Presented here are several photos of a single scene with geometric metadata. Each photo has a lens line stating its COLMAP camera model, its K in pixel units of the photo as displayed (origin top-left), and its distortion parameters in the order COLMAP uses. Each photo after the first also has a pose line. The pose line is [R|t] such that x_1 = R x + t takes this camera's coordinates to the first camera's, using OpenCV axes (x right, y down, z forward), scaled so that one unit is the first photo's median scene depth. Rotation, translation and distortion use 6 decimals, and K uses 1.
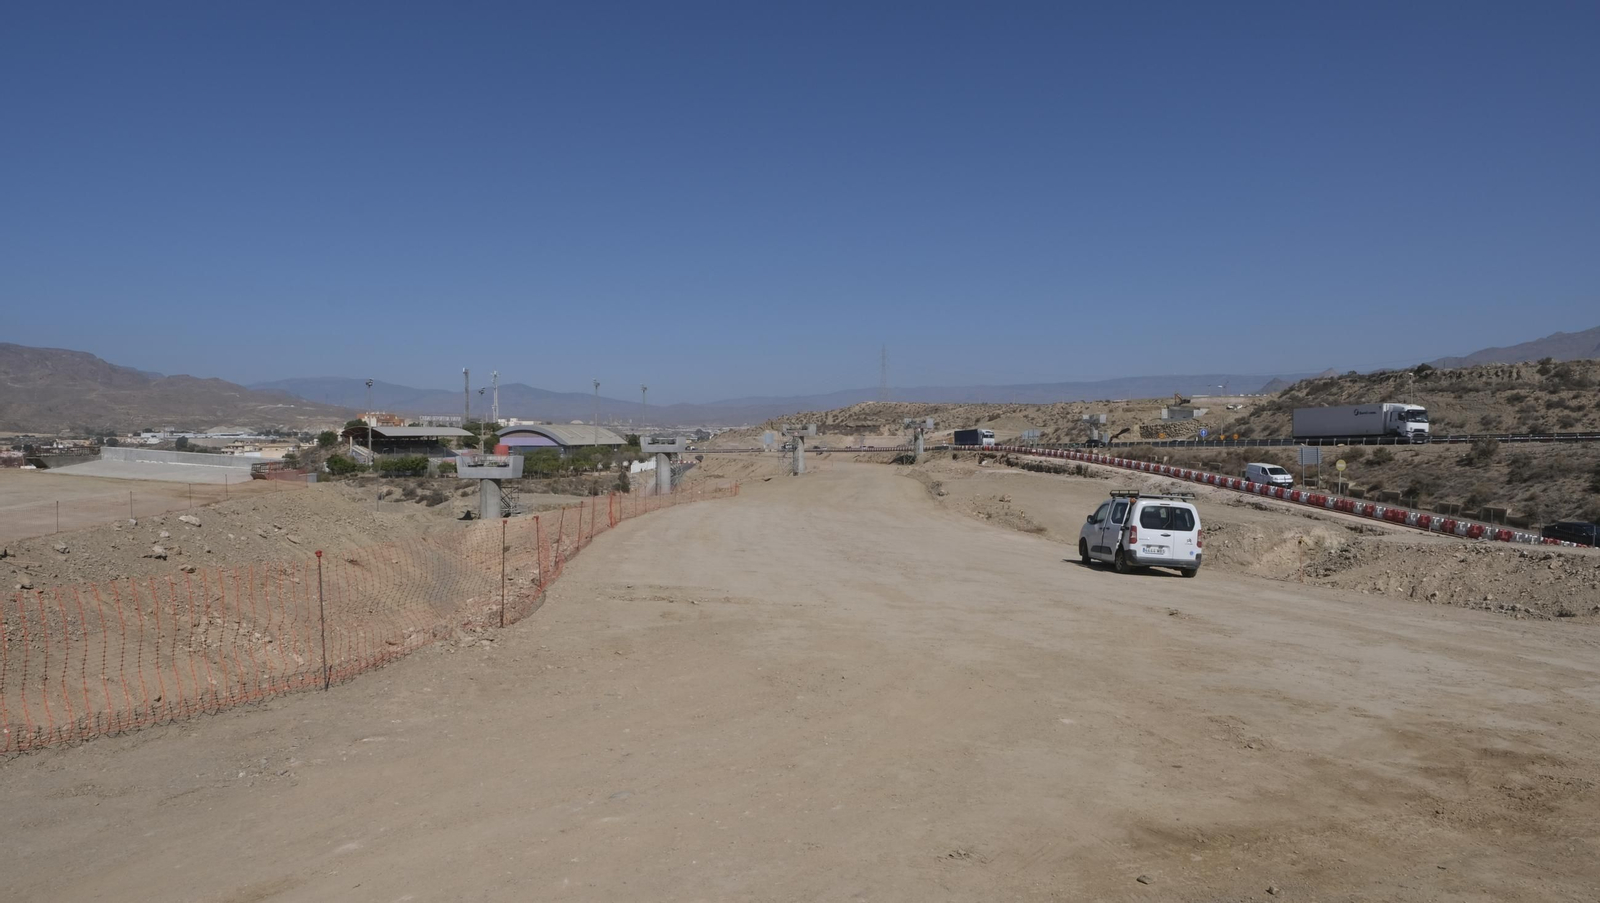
lens RADIAL K [[1084.5, 0, 814.3], [0, 1084.5, 456.8], [0, 0, 1]] dist [-0.028098, 0.015310]
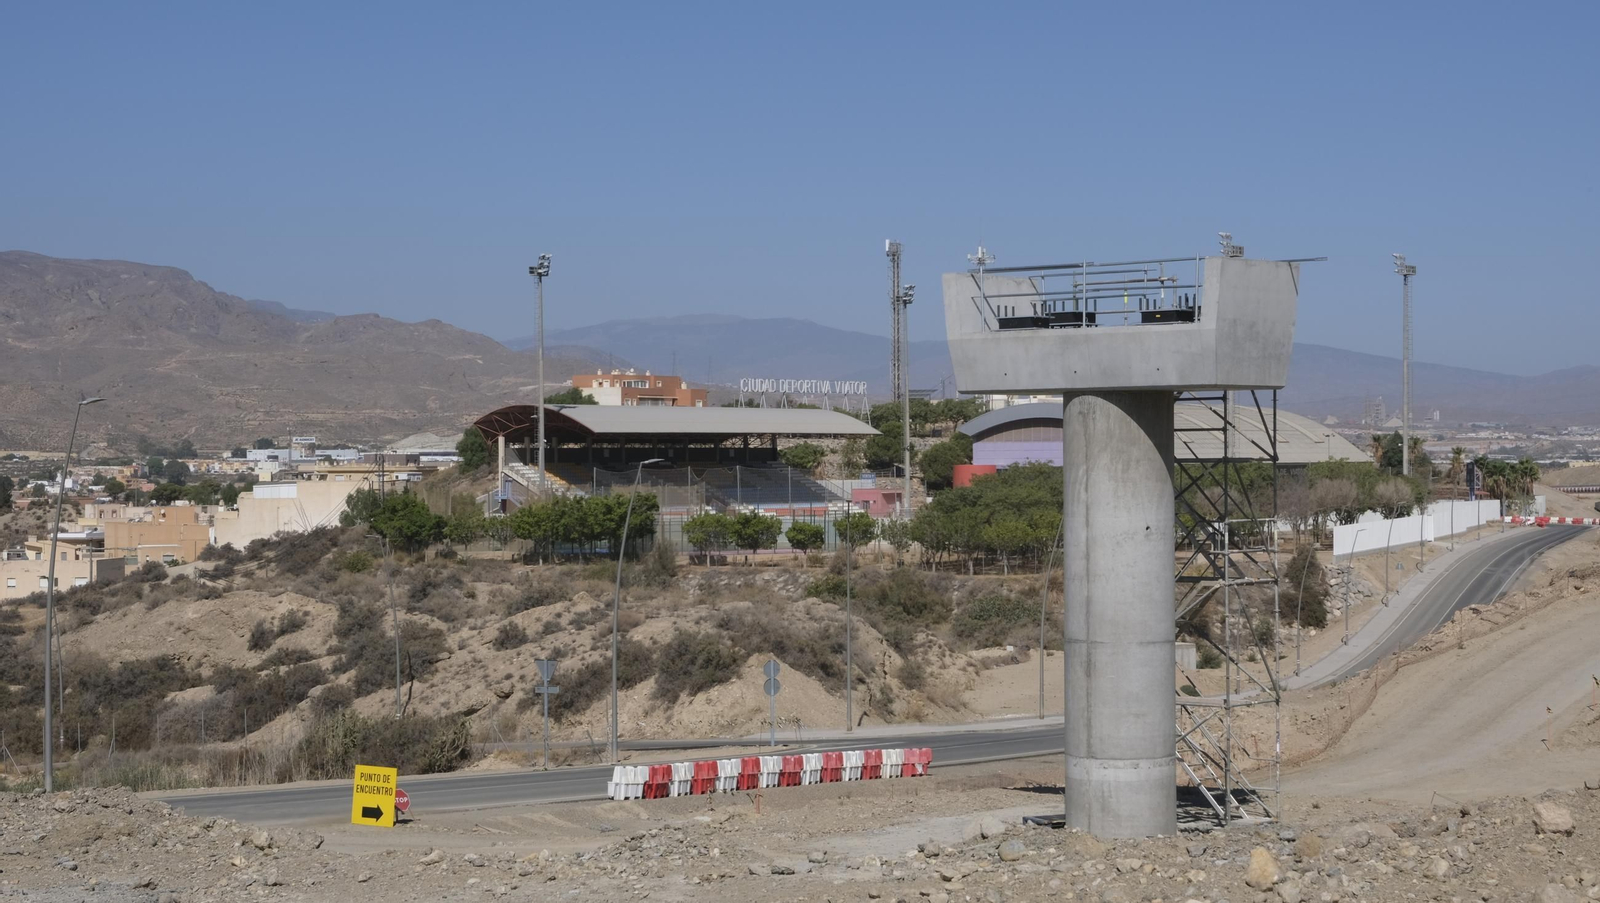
lens RADIAL K [[2861.2, 0, 808.3], [0, 2861.2, 451.5], [0, 0, 1]] dist [0.032028, 0.000000]
pose [[0.926761, -0.003234, -0.375637, -0.018806], [-0.004917, 0.999773, -0.020739, 0.004290], [0.375618, 0.021067, 0.926535, 0.271459]]
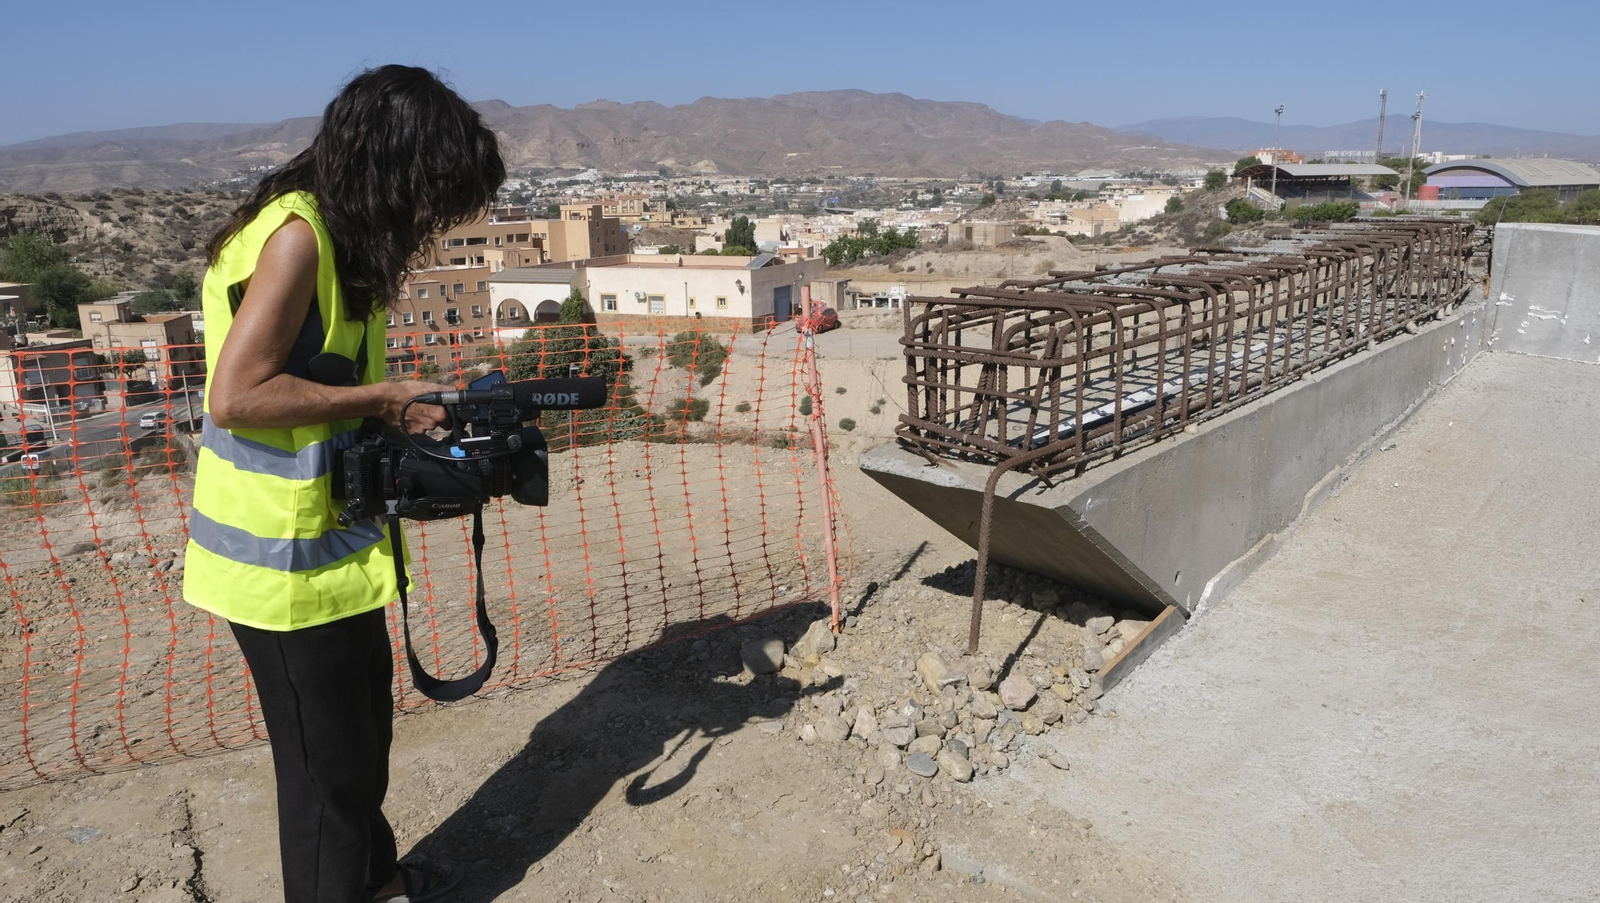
lens RADIAL K [[1084.5, 0, 796.9], [0, 1084.5, 453.4], [0, 0, 1]] dist [-0.028098, 0.015310]
pose [[0.726790, 0.156714, -0.668743, -0.101071], [0.000724, 0.973448, 0.228906, -0.001496], [0.686860, -0.166850, 0.707379, 0.136711]]
